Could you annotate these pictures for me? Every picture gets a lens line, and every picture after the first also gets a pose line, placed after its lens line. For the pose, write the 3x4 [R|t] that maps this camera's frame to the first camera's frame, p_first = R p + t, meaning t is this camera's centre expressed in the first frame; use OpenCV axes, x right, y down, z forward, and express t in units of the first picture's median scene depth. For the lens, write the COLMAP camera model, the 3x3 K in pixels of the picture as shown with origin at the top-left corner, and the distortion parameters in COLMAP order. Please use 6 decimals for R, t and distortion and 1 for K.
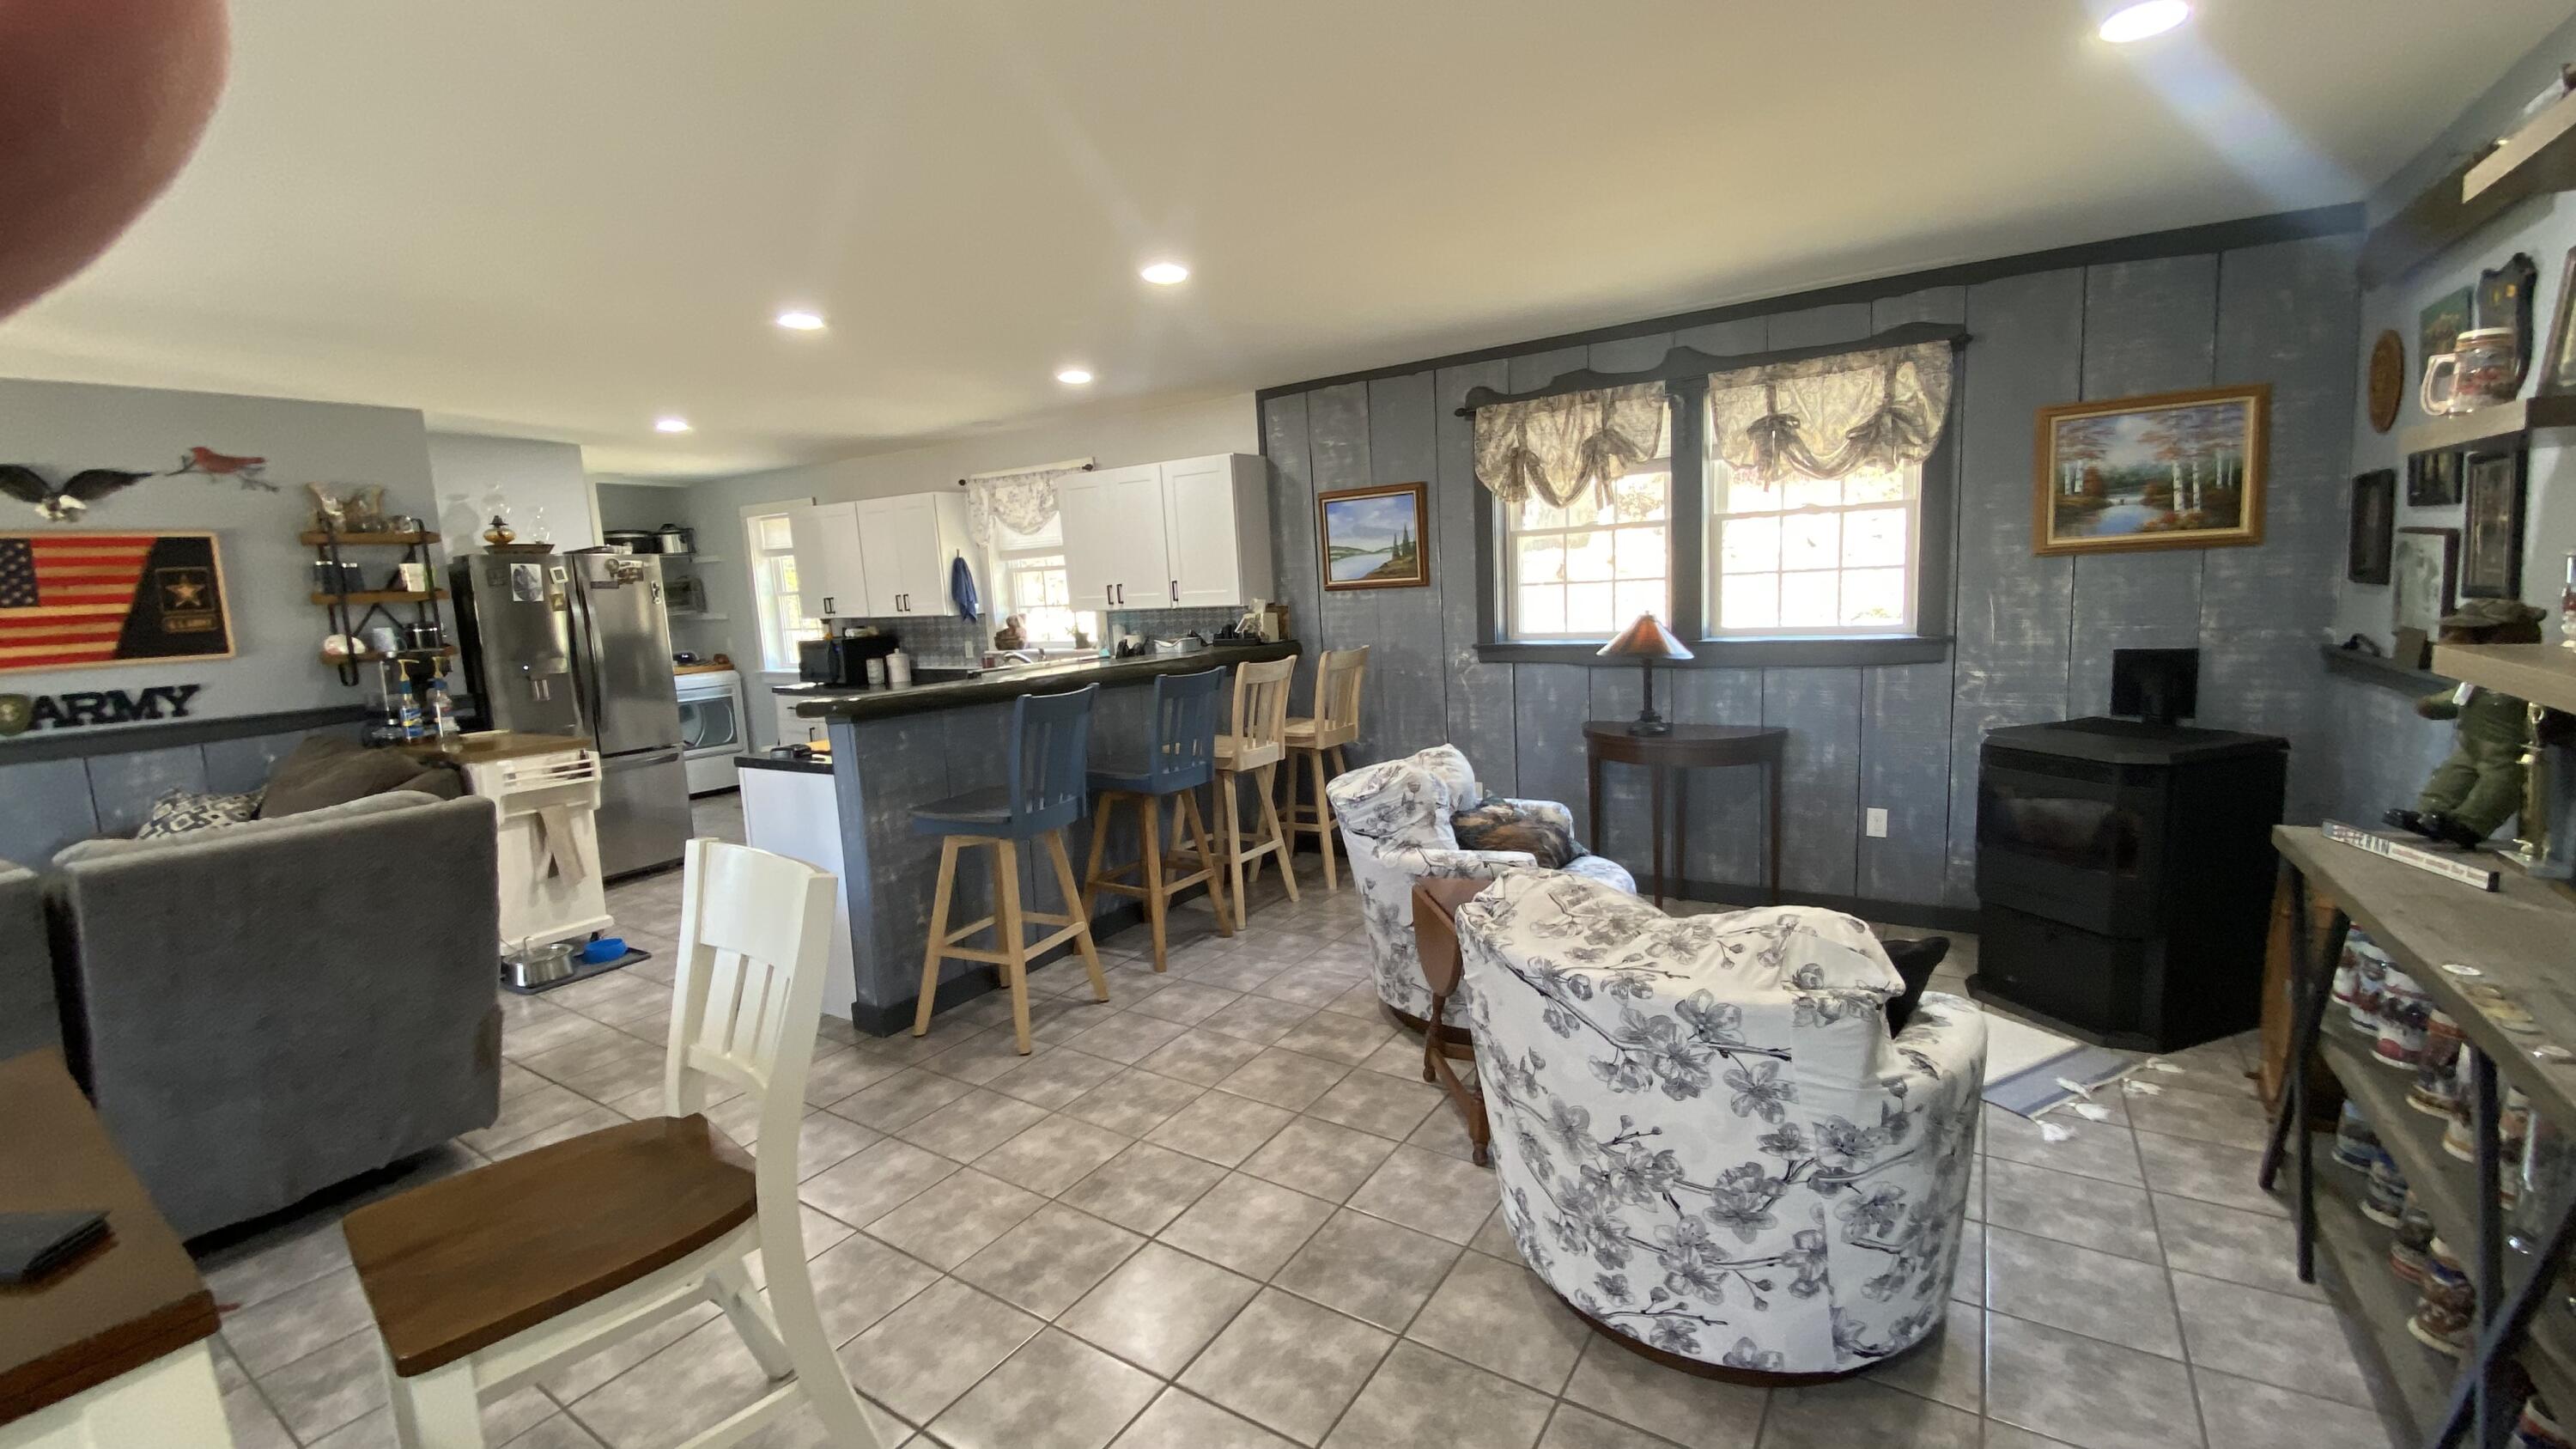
lens RADIAL K [[1068.2, 0, 1279.4], [0, 1068.2, 719.2], [0, 0, 1]] dist [0.000662, -0.021453]
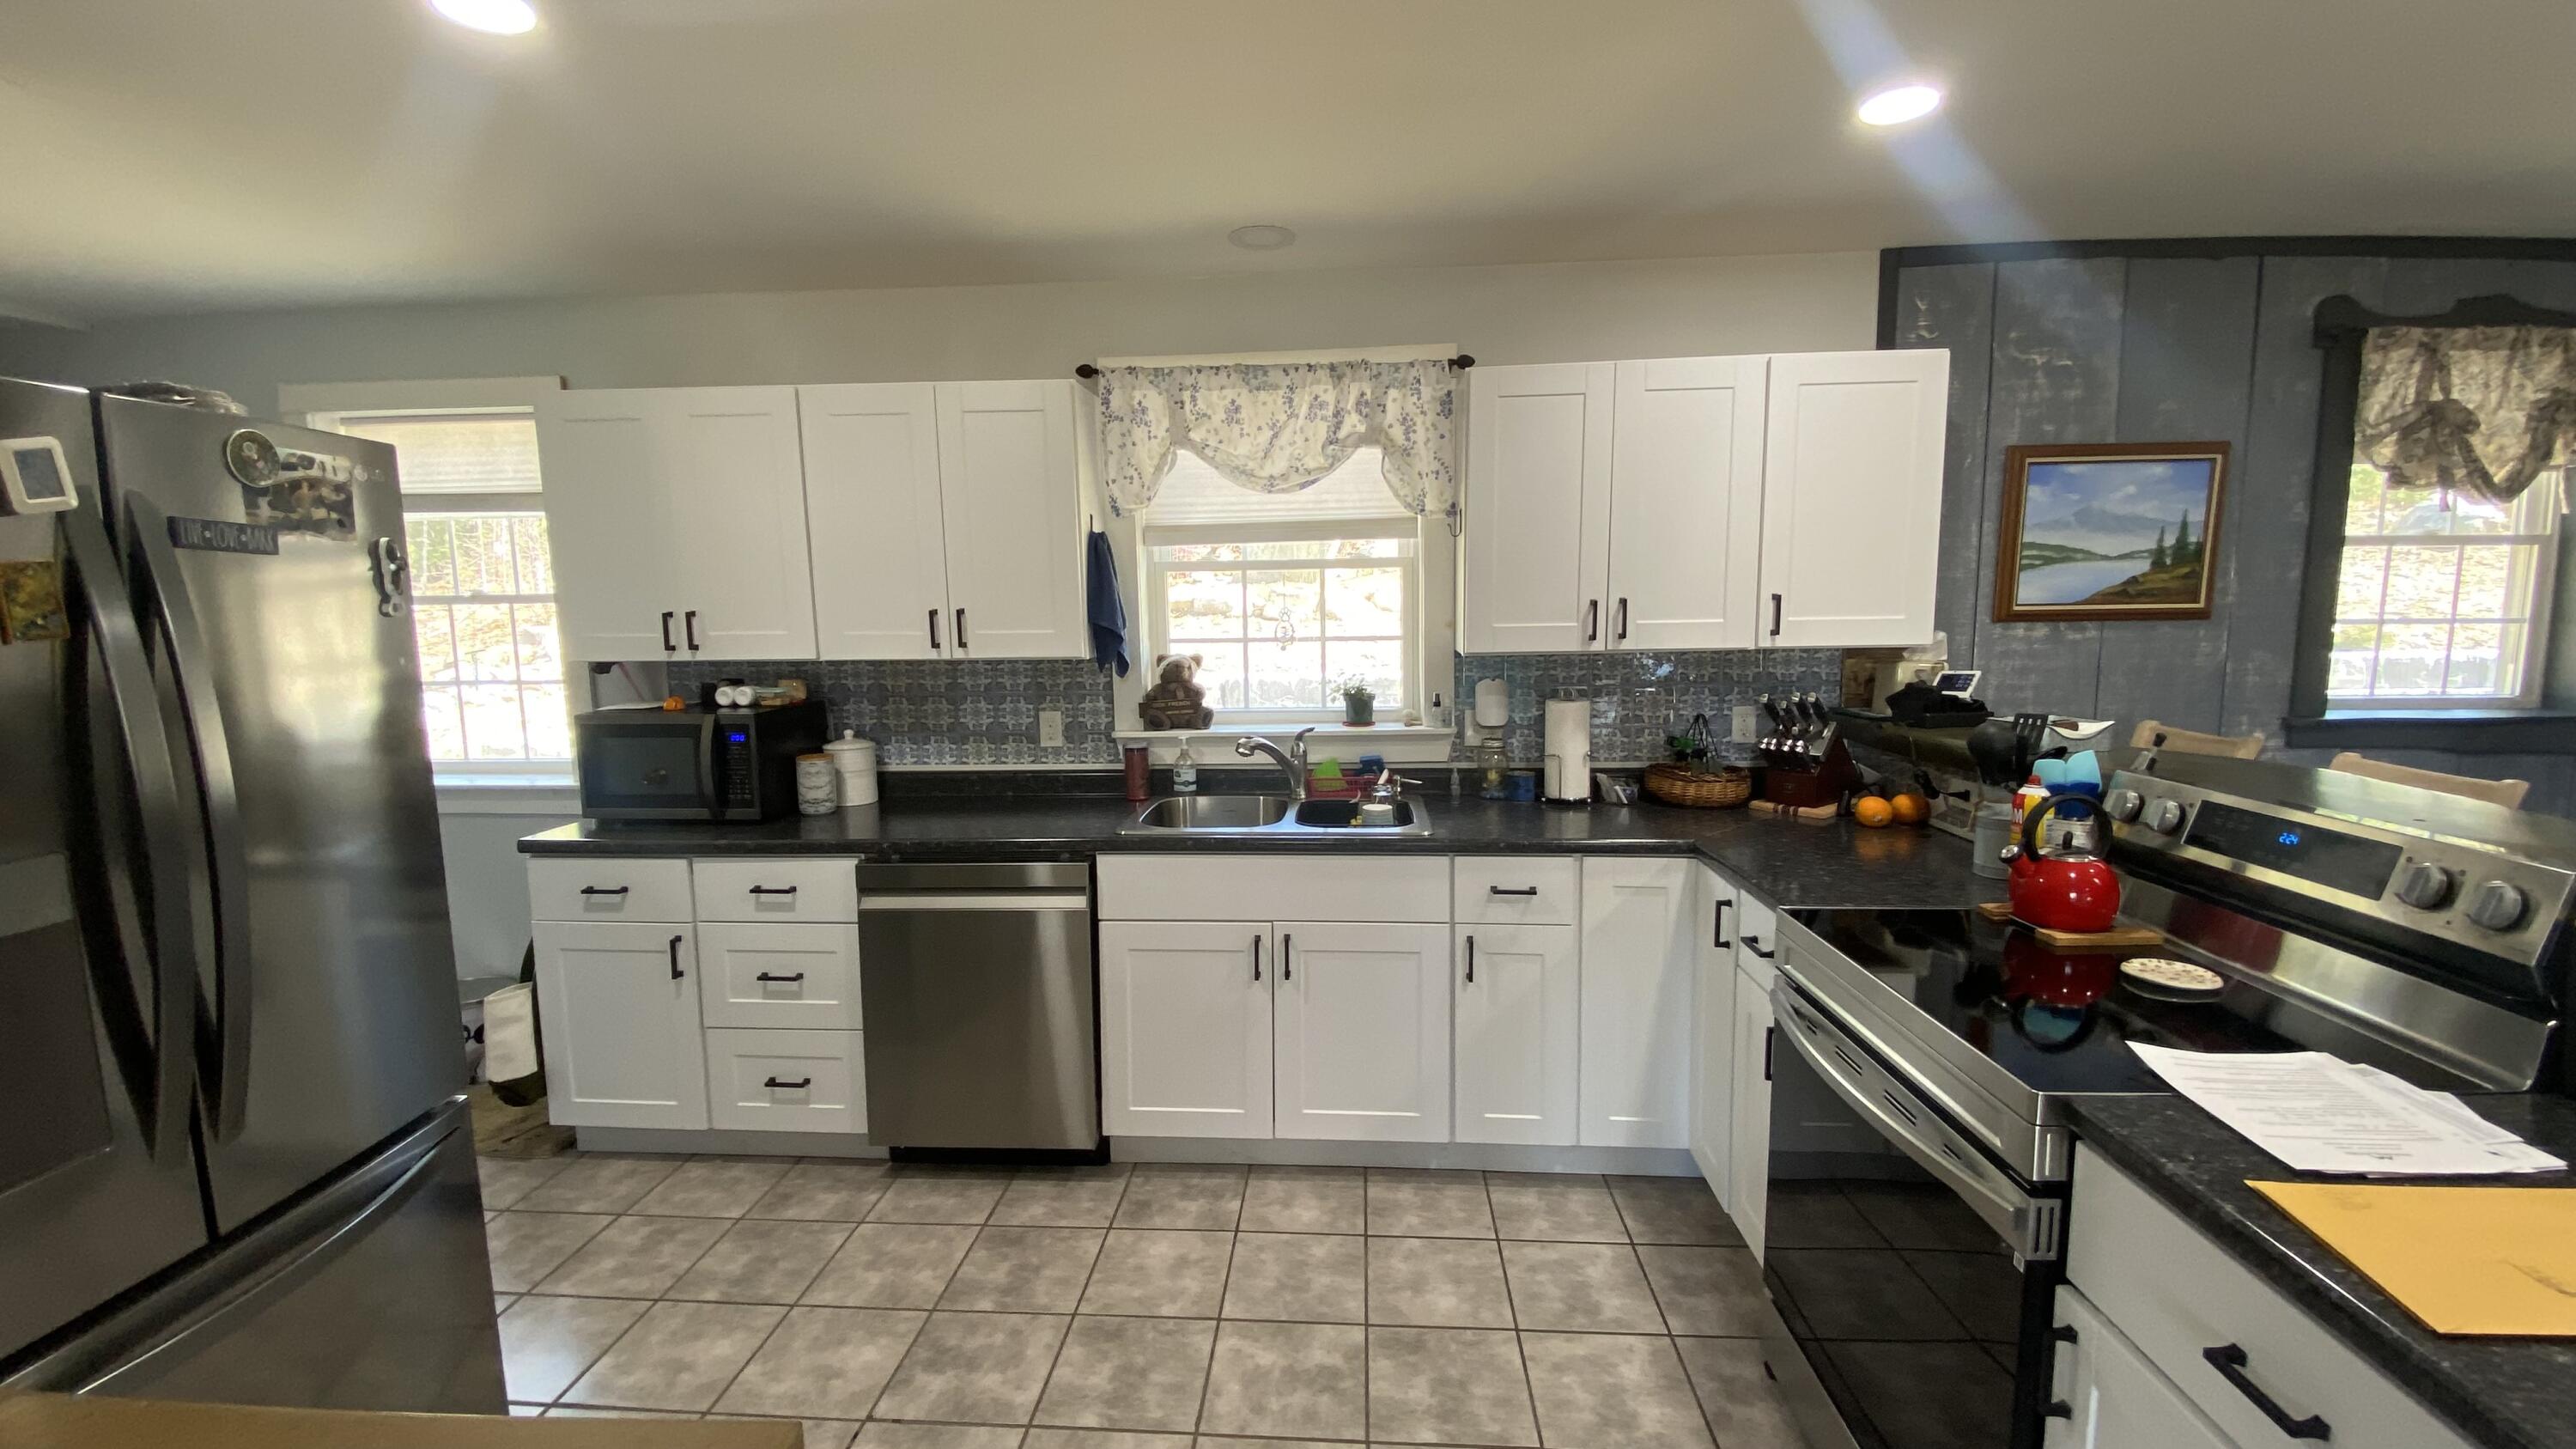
lens RADIAL K [[1068.2, 0, 1279.4], [0, 1068.2, 719.2], [0, 0, 1]] dist [0.000662, -0.021453]
pose [[0.877565, -0.017545, 0.479136, -0.558930], [0.037542, 0.998777, -0.032187, -0.066019], [-0.477985, 0.046234, 0.877150, 0.698076]]
